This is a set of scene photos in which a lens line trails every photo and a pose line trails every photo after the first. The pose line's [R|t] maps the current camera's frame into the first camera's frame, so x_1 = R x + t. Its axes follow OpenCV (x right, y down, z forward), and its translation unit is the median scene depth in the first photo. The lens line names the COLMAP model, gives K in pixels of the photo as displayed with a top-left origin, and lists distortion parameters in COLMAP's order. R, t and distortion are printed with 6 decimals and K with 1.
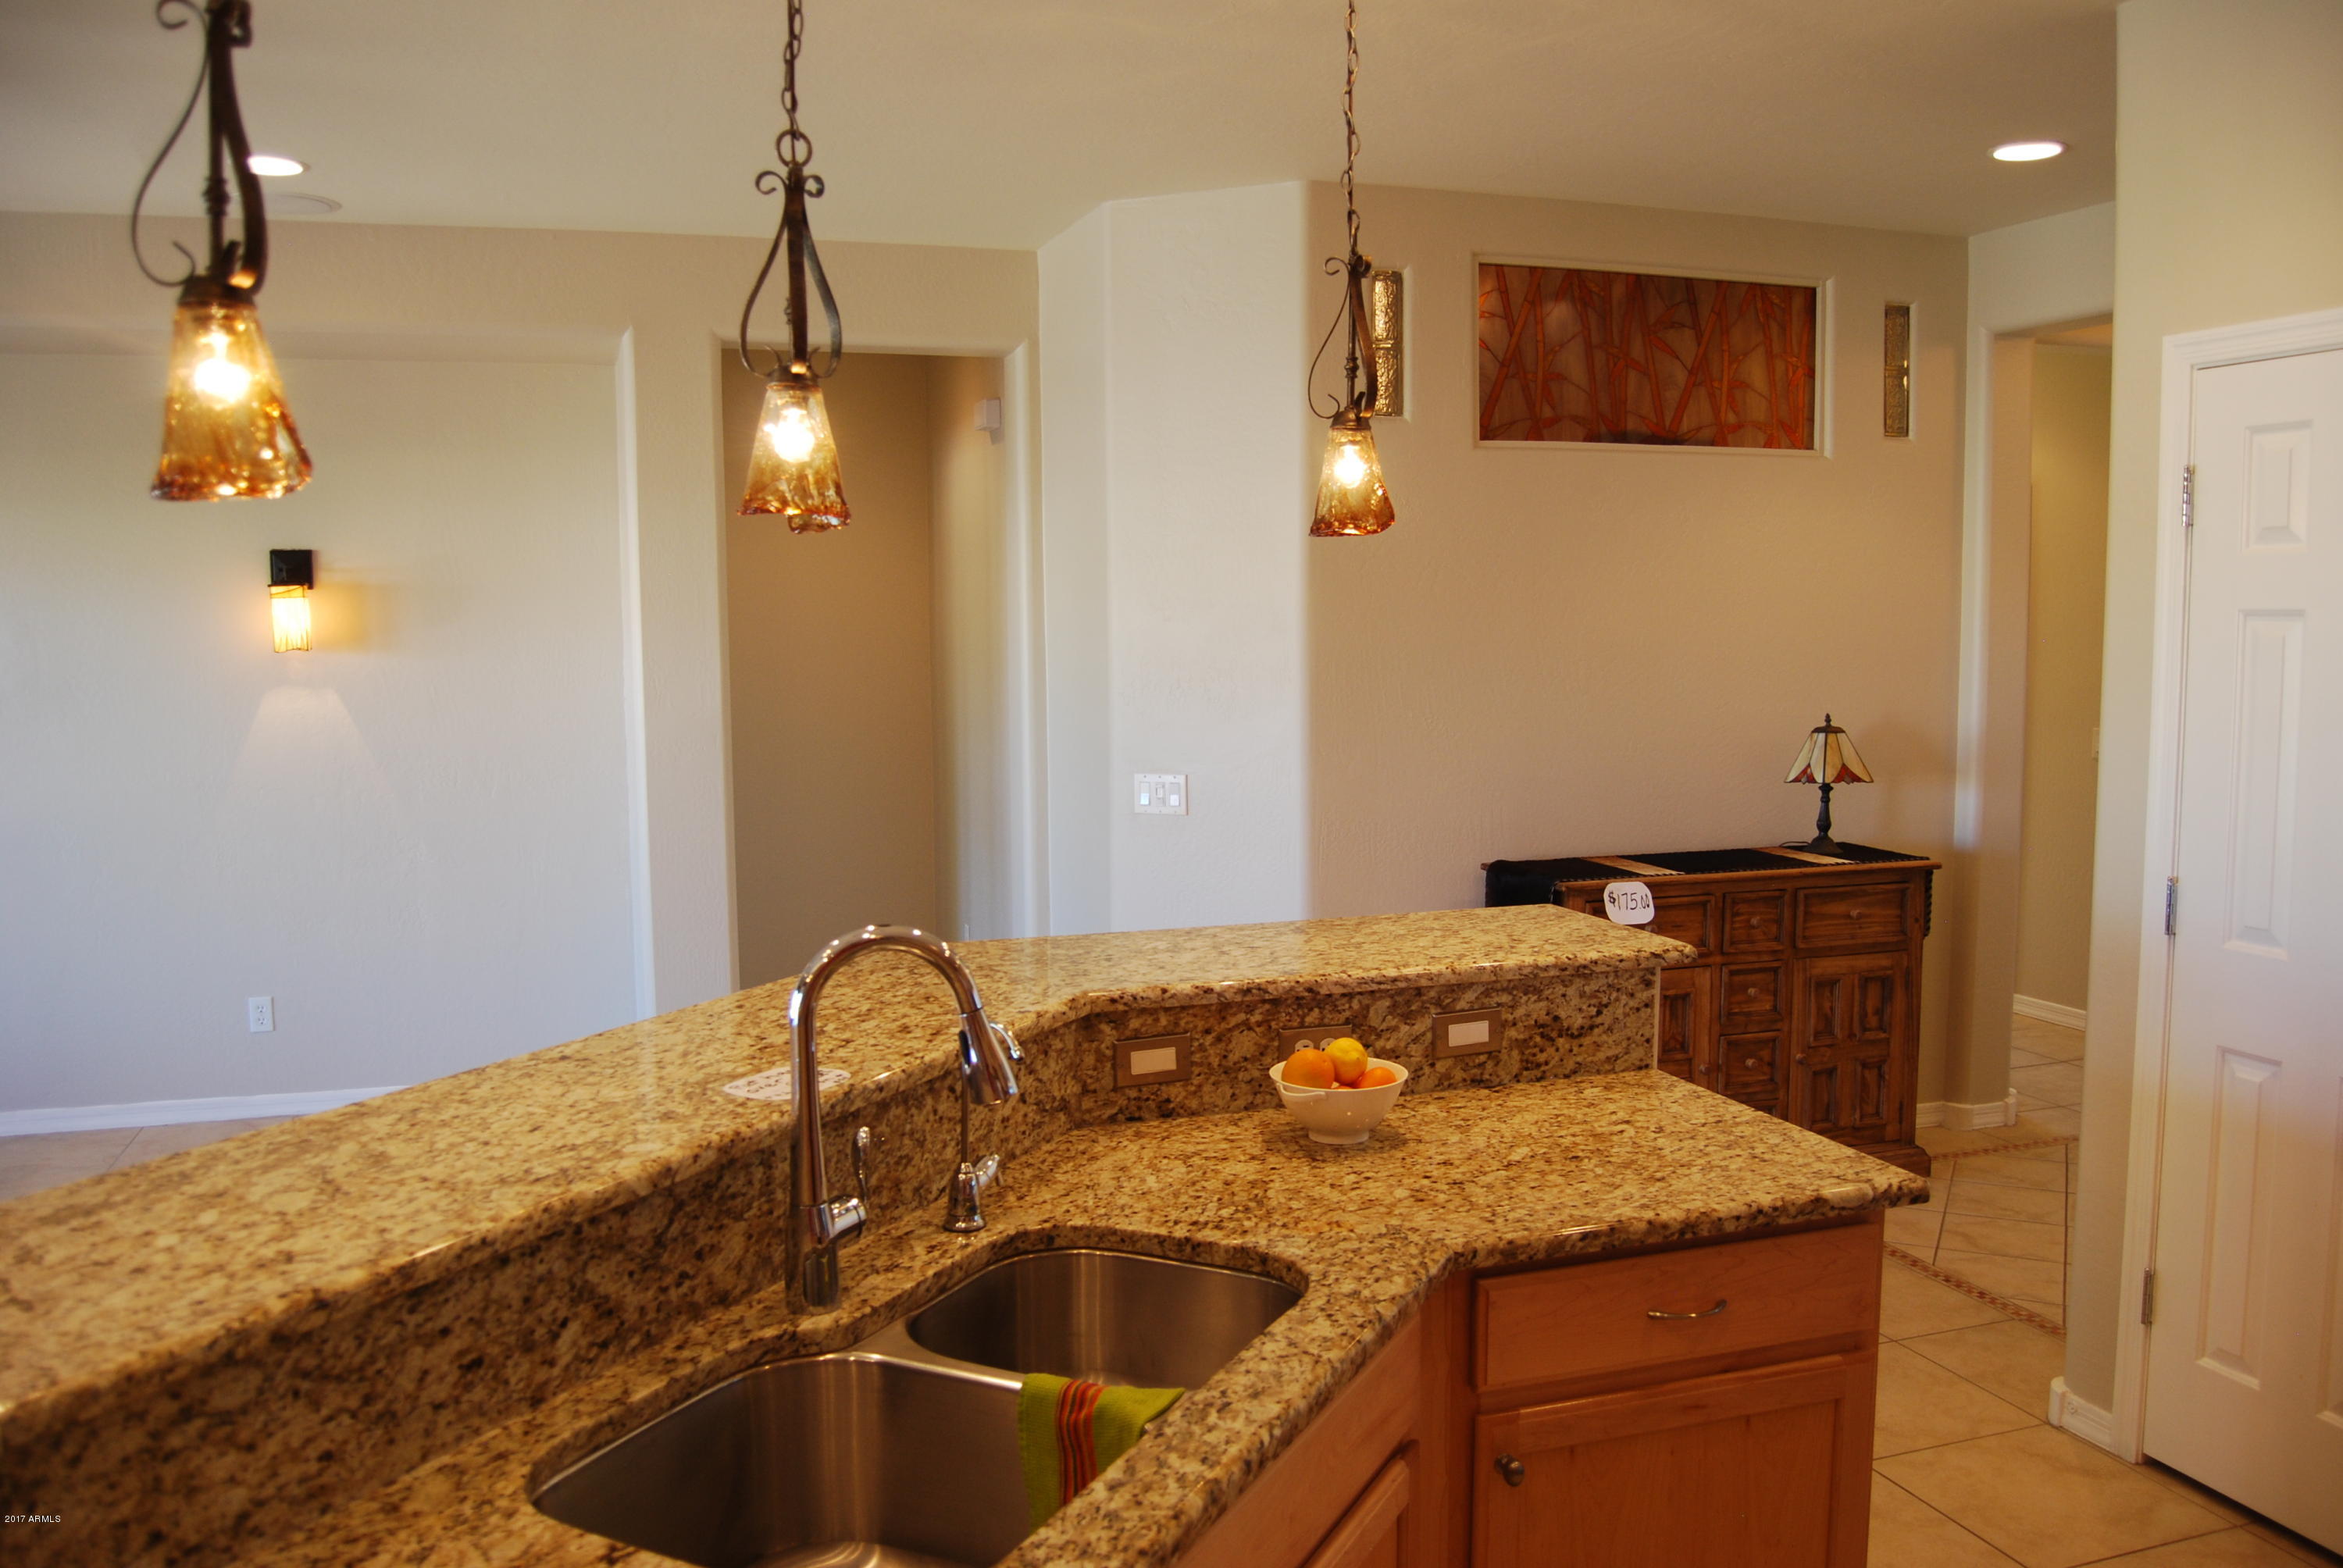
lens RADIAL K [[1839.4, 0, 1175.1], [0, 1839.4, 788.4], [0, 0, 1]] dist [-0.096722, 0.039707]
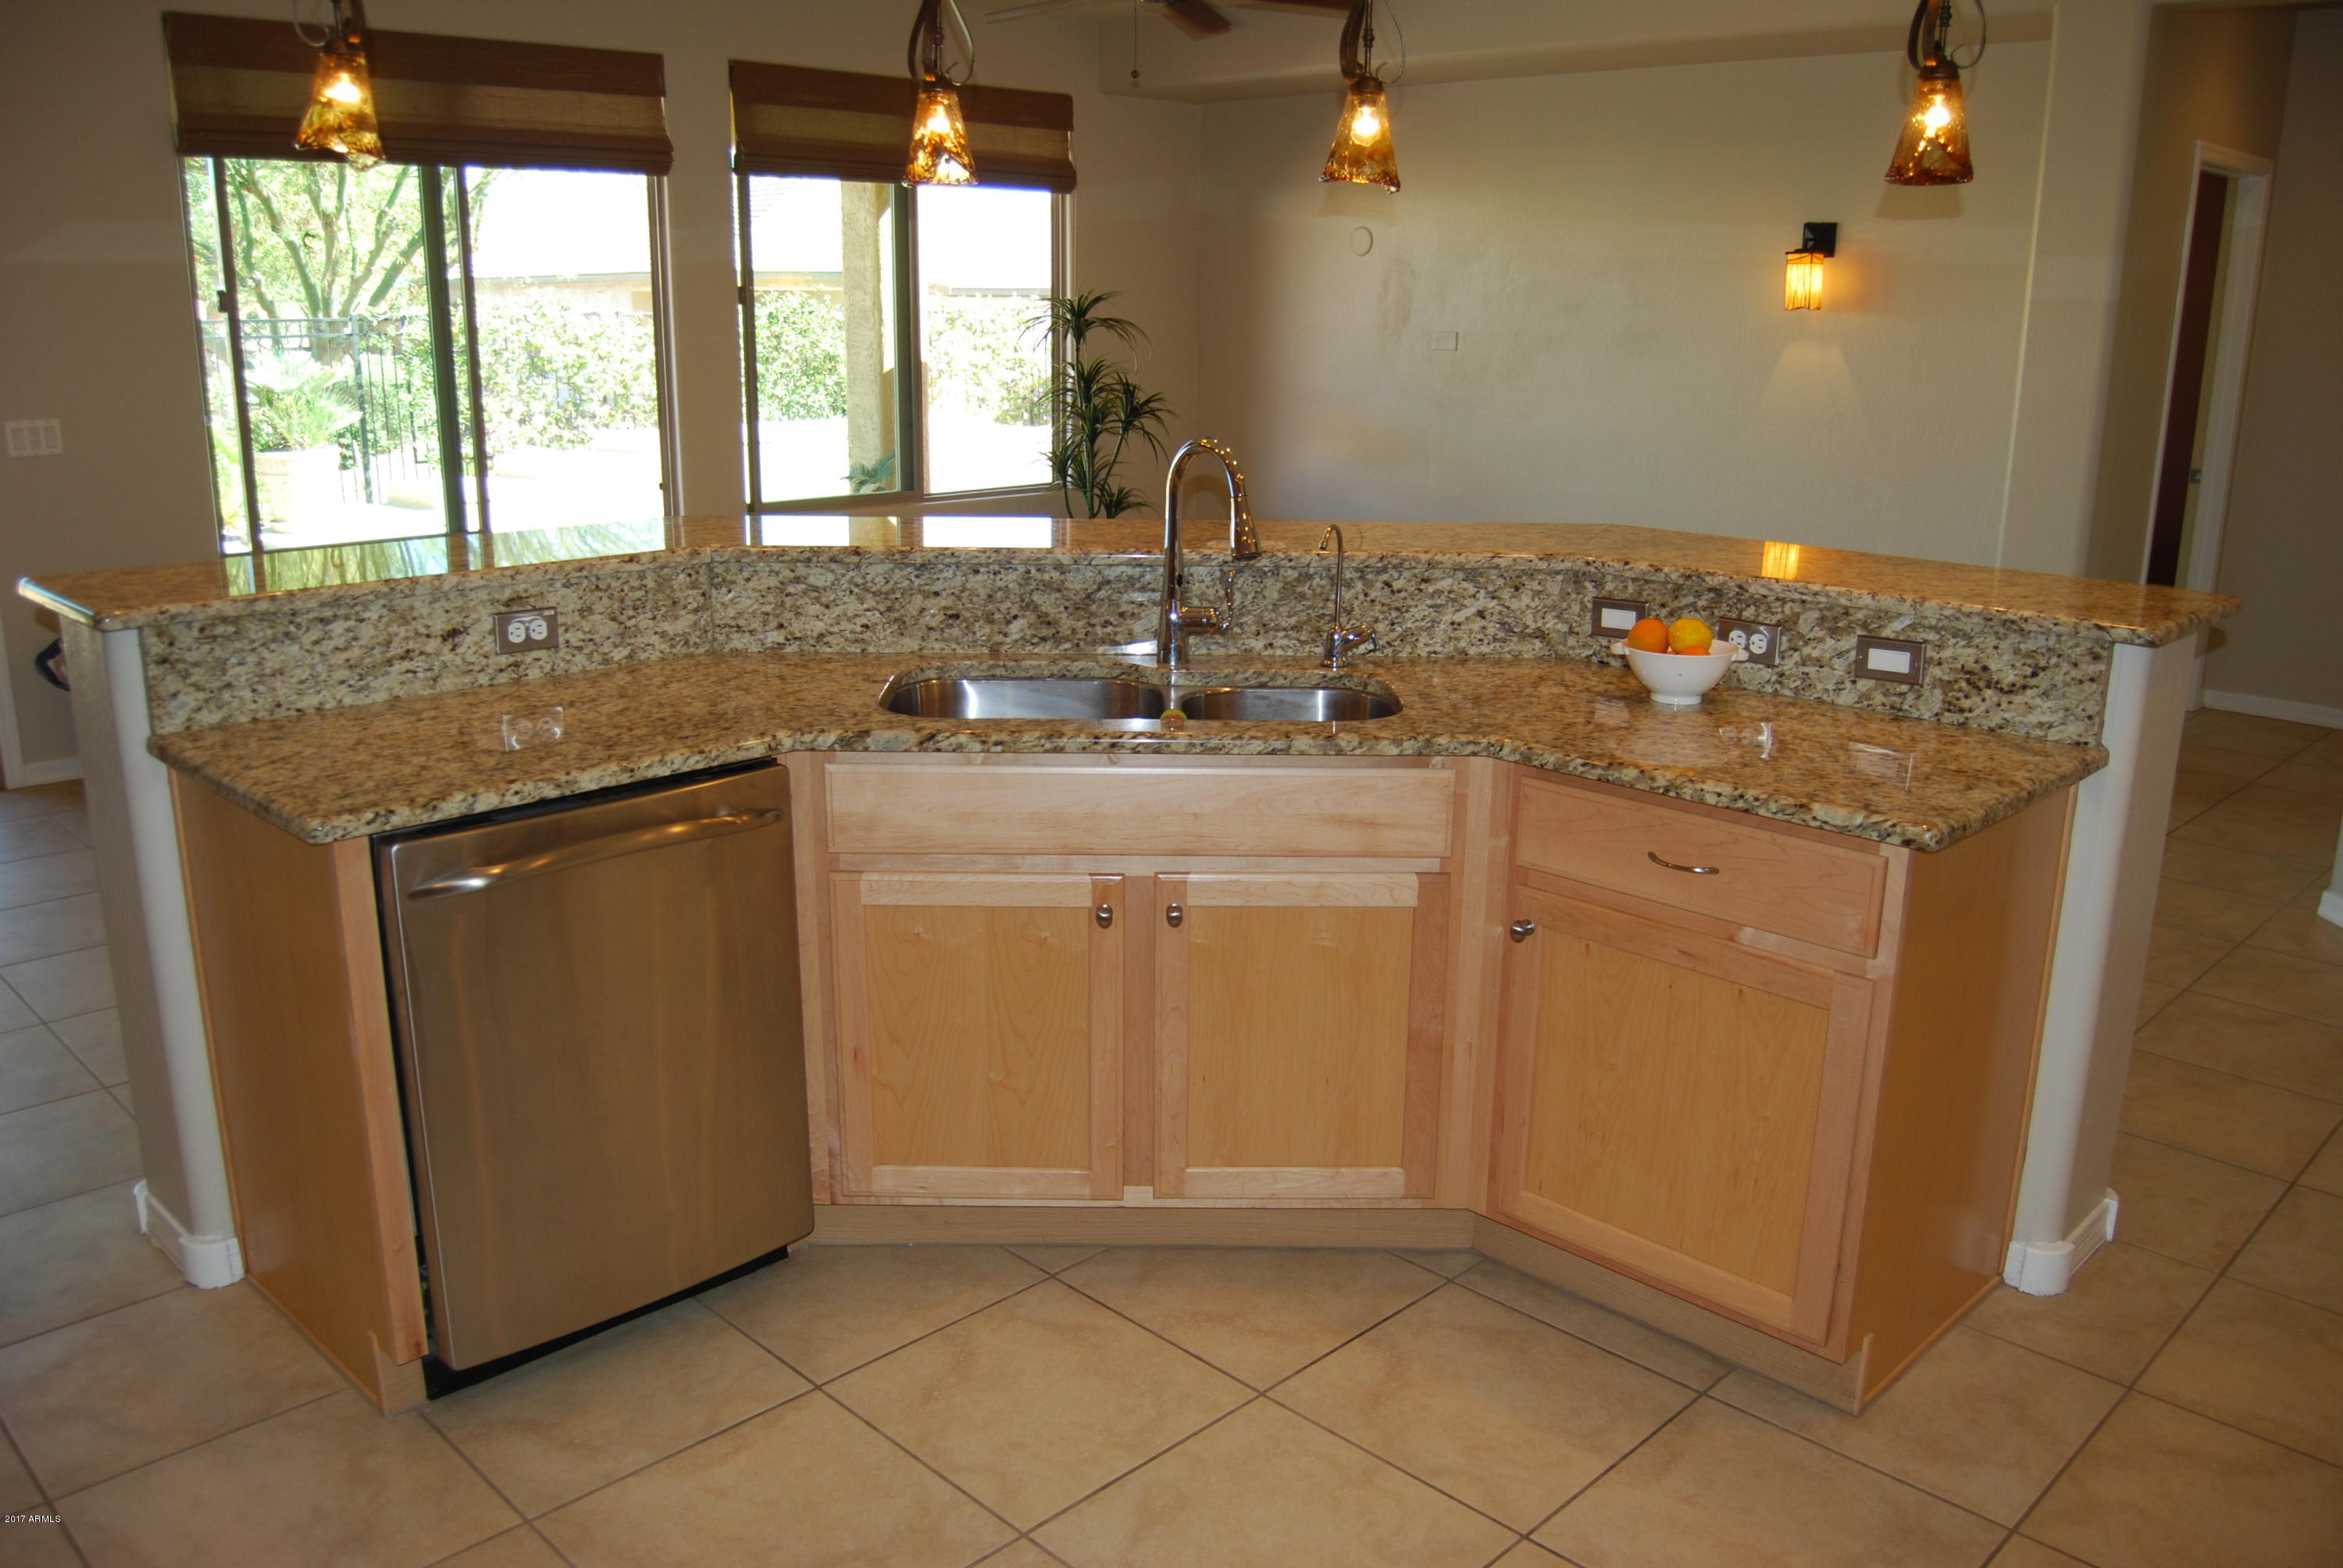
lens RADIAL K [[1839.4, 0, 1167.3], [0, 1839.4, 780.9], [0, 0, 1]] dist [-0.096722, 0.039707]
pose [[0.453760, 0.239359, -0.858376, 0.896213], [-0.097913, 0.970810, 0.218952, 0.012340], [0.885729, -0.015306, 0.463951, 0.140851]]
